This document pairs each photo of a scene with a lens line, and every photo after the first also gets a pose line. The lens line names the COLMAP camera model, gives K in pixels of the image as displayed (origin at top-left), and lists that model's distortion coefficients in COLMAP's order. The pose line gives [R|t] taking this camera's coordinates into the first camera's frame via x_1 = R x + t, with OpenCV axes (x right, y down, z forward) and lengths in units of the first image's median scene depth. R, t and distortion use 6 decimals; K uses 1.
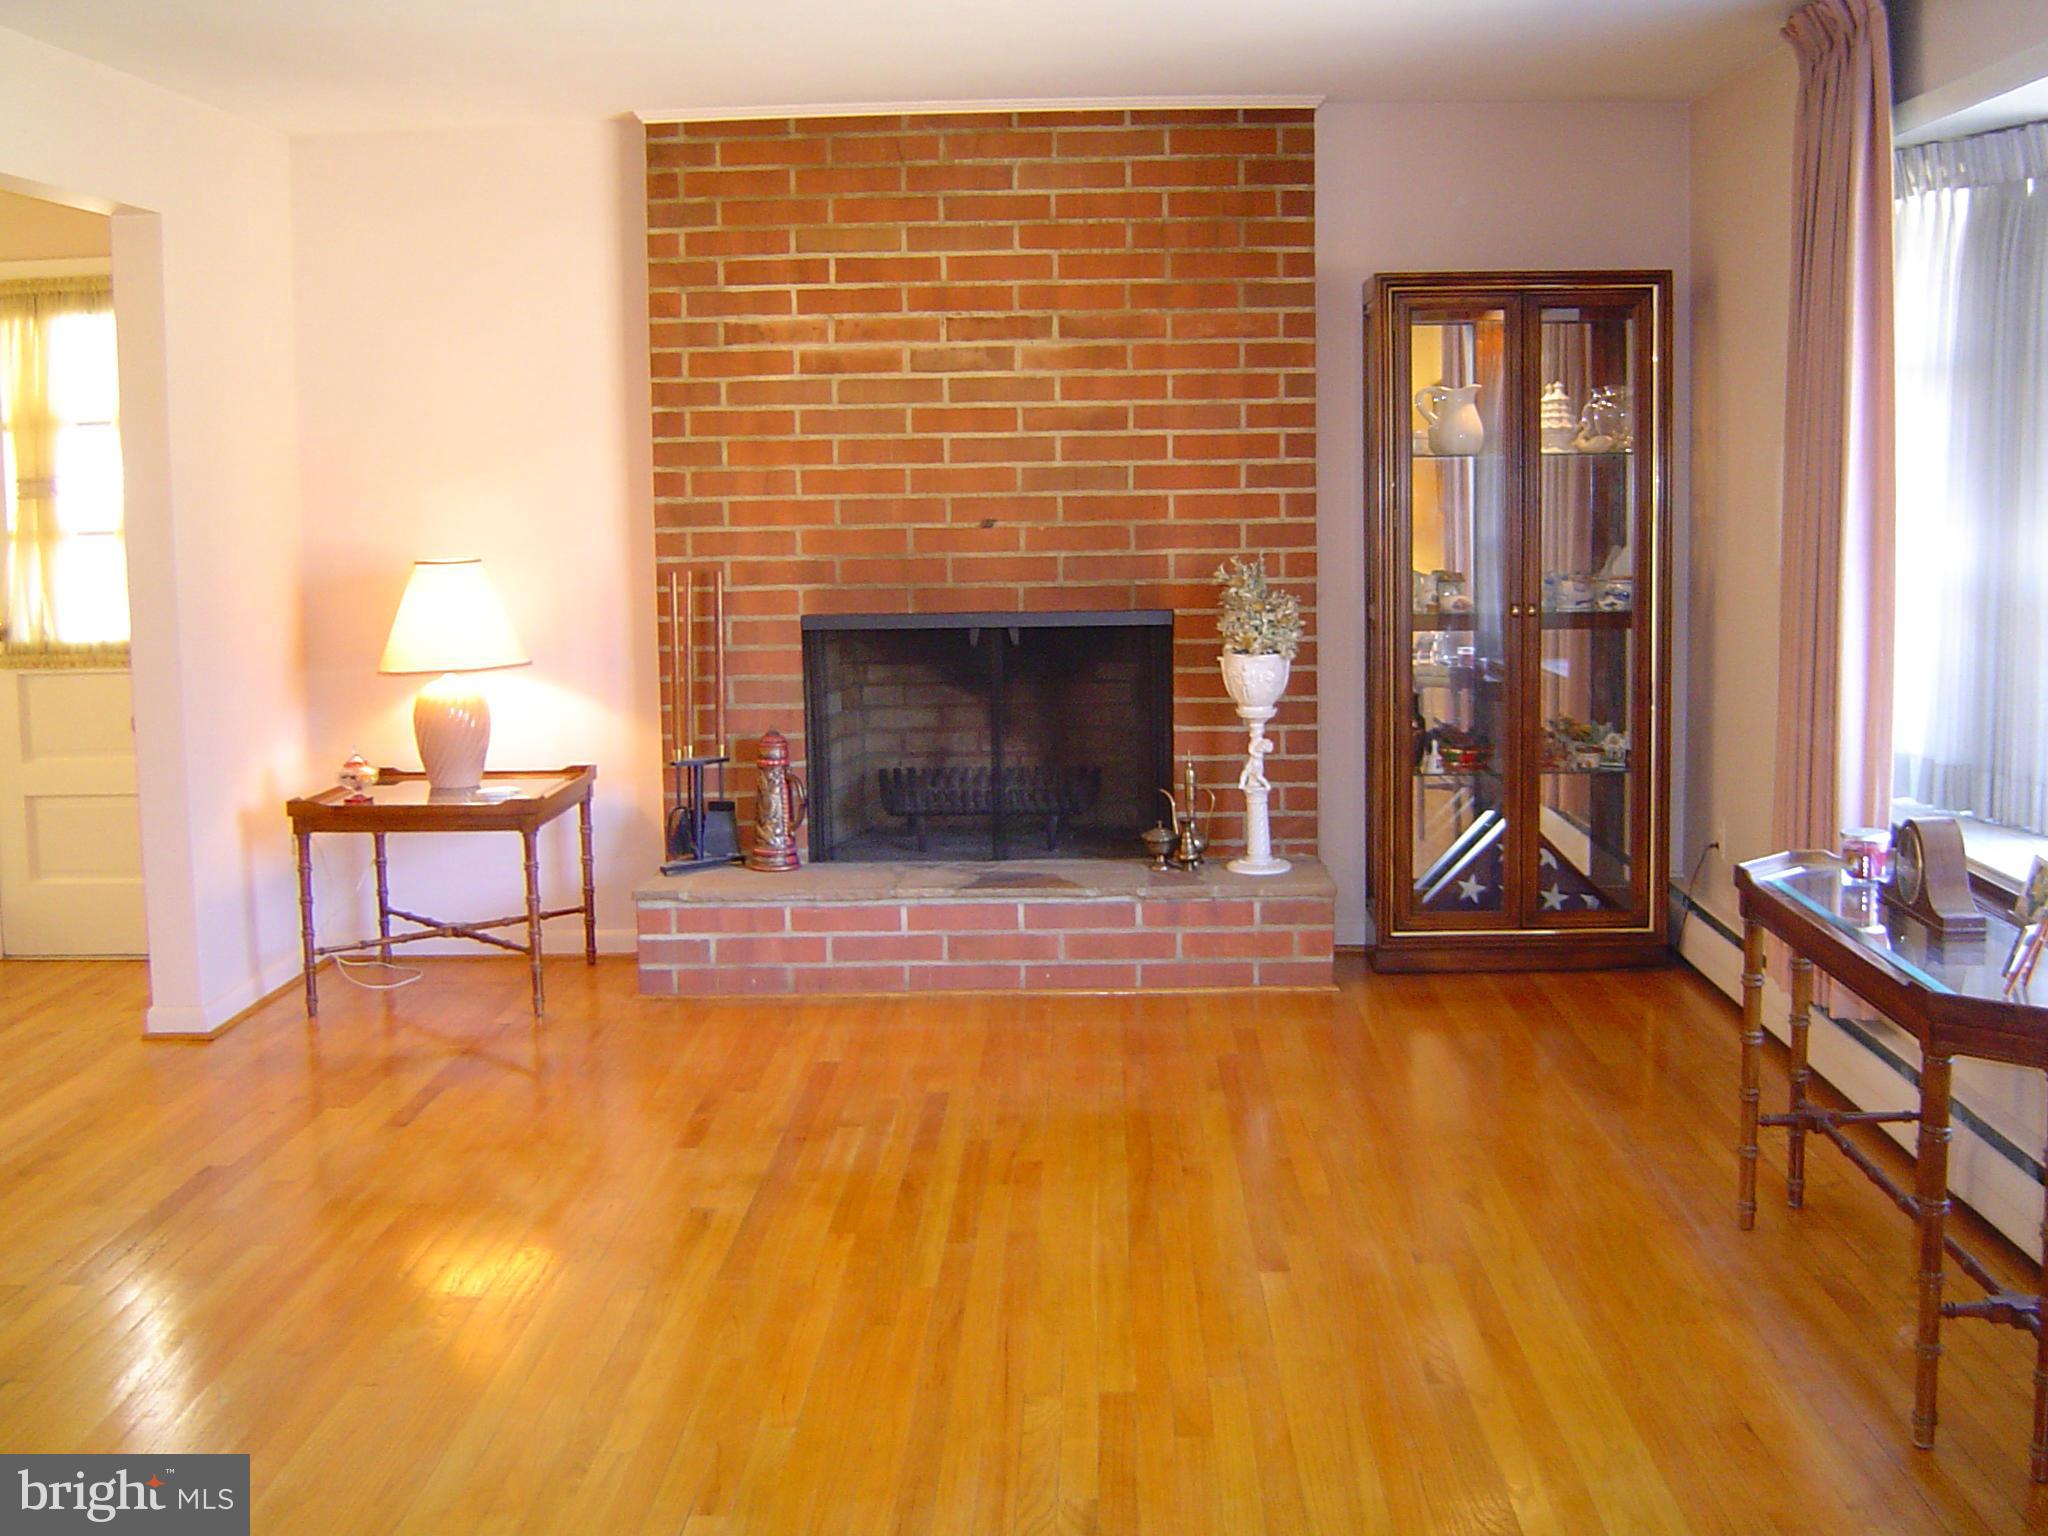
lens RADIAL K [[2355.6, 0, 1024.0], [0, 2355.6, 768.0], [0, 0, 1]] dist [-0.168409, 0.206595]
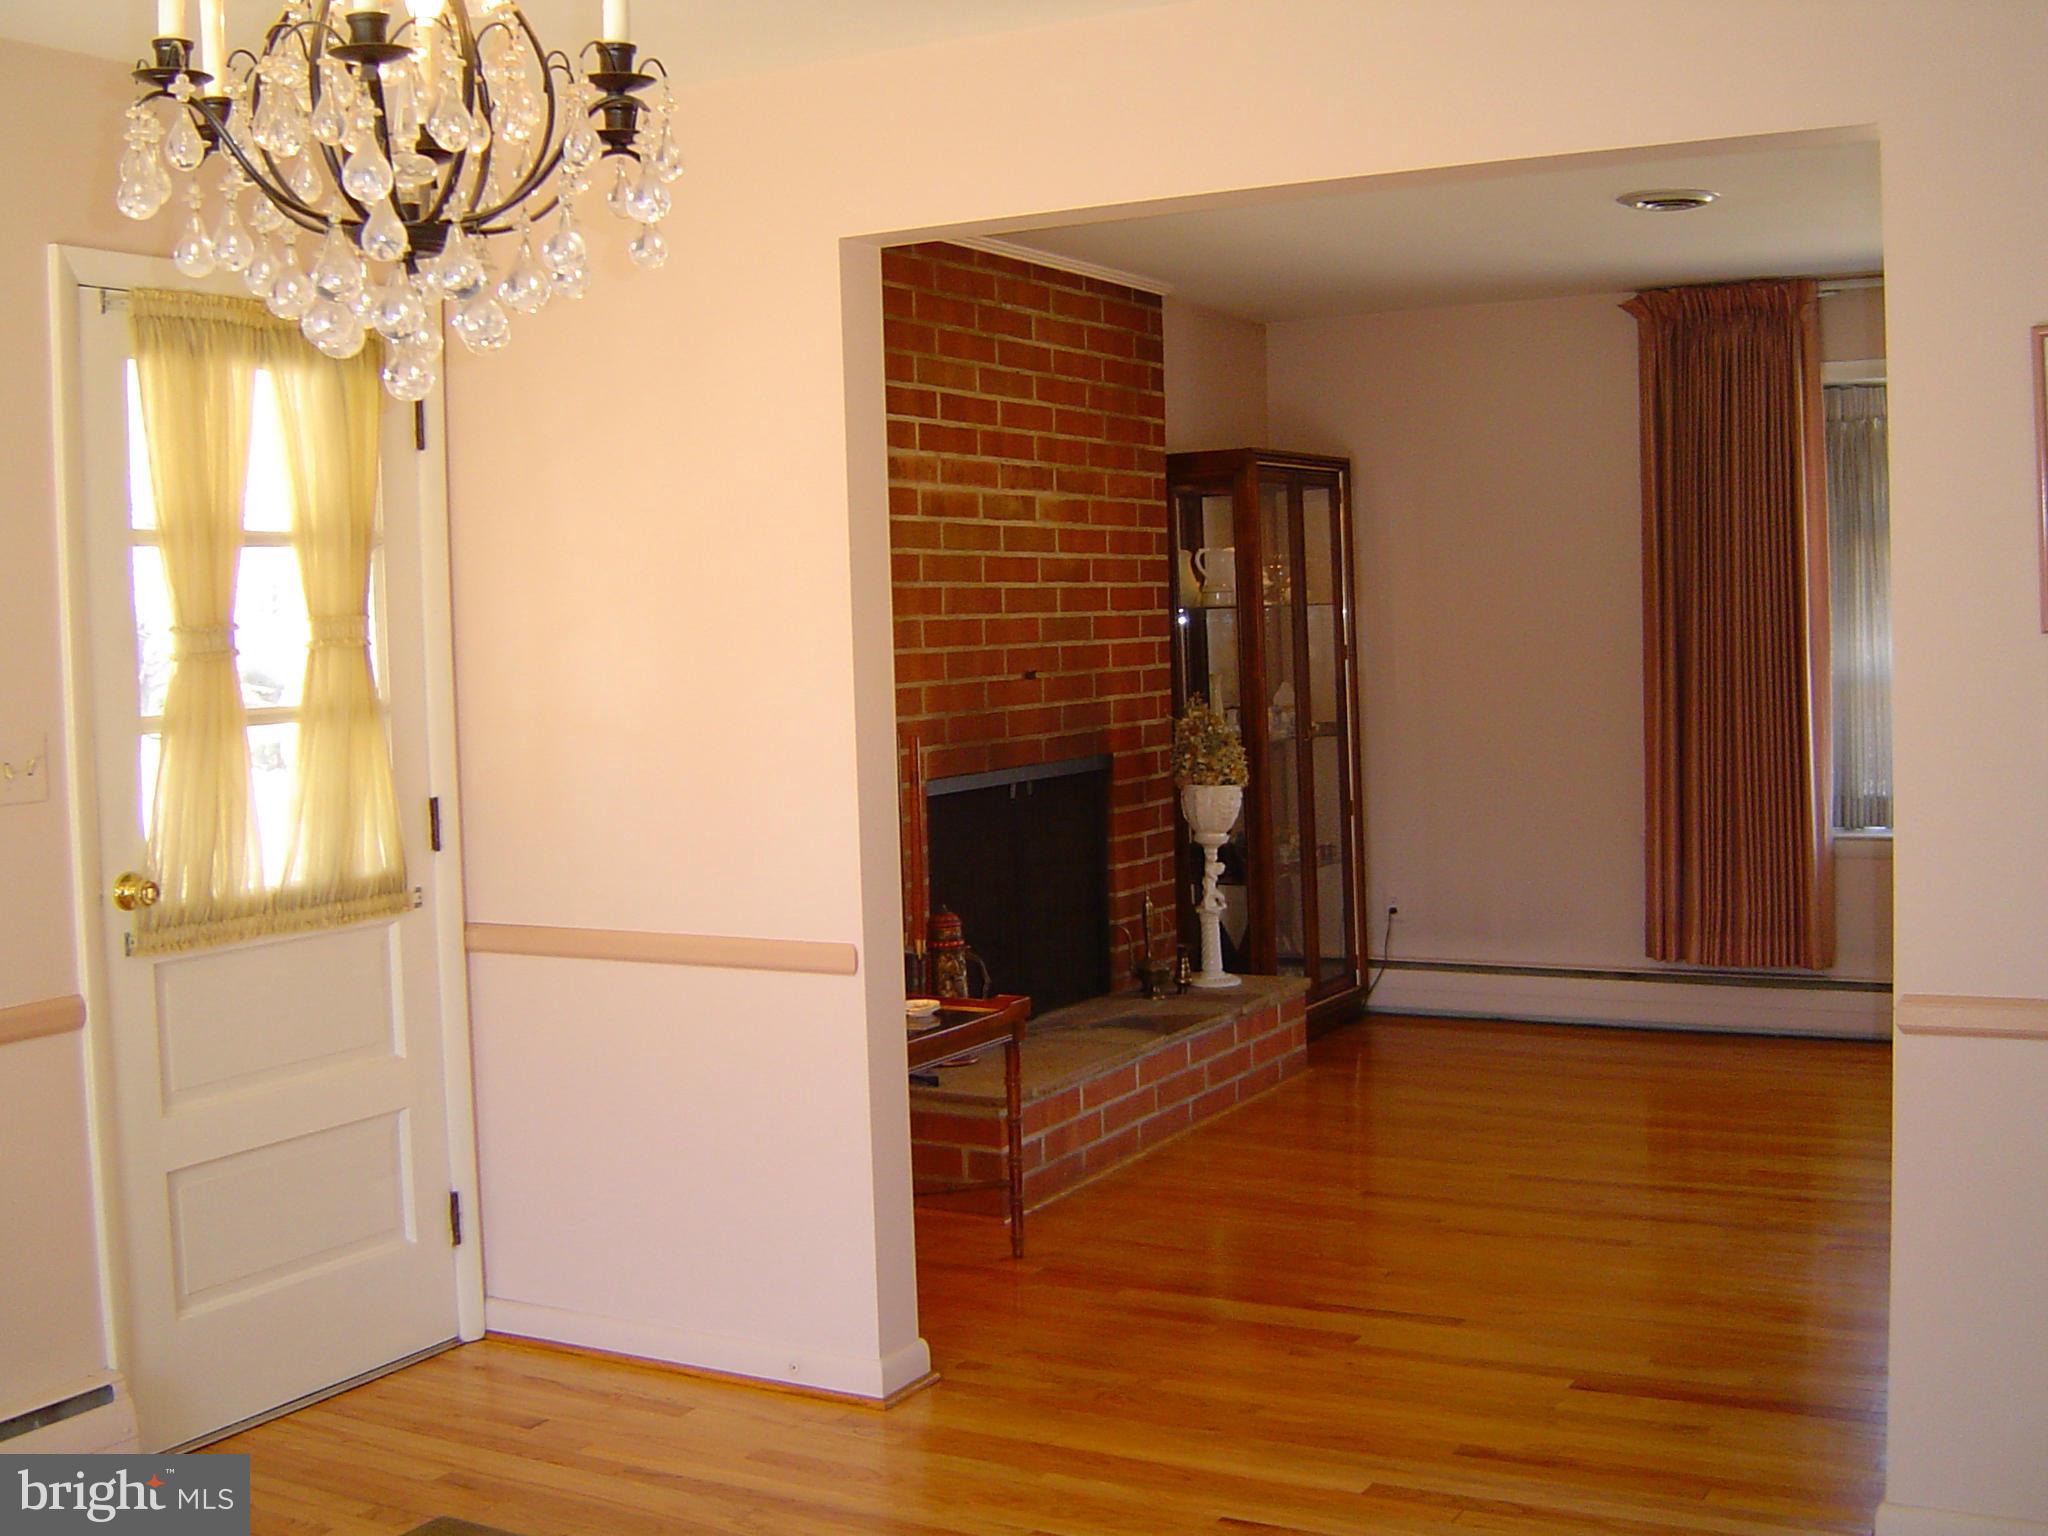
lens RADIAL K [[2355.6, 0, 1024.0], [0, 2355.6, 768.0], [0, 0, 1]] dist [-0.168409, 0.206595]
pose [[0.456845, -0.055331, 0.887824, -0.899025], [0.133556, 0.991017, -0.006961, -0.059551], [-0.879463, 0.121754, 0.460131, 0.559521]]
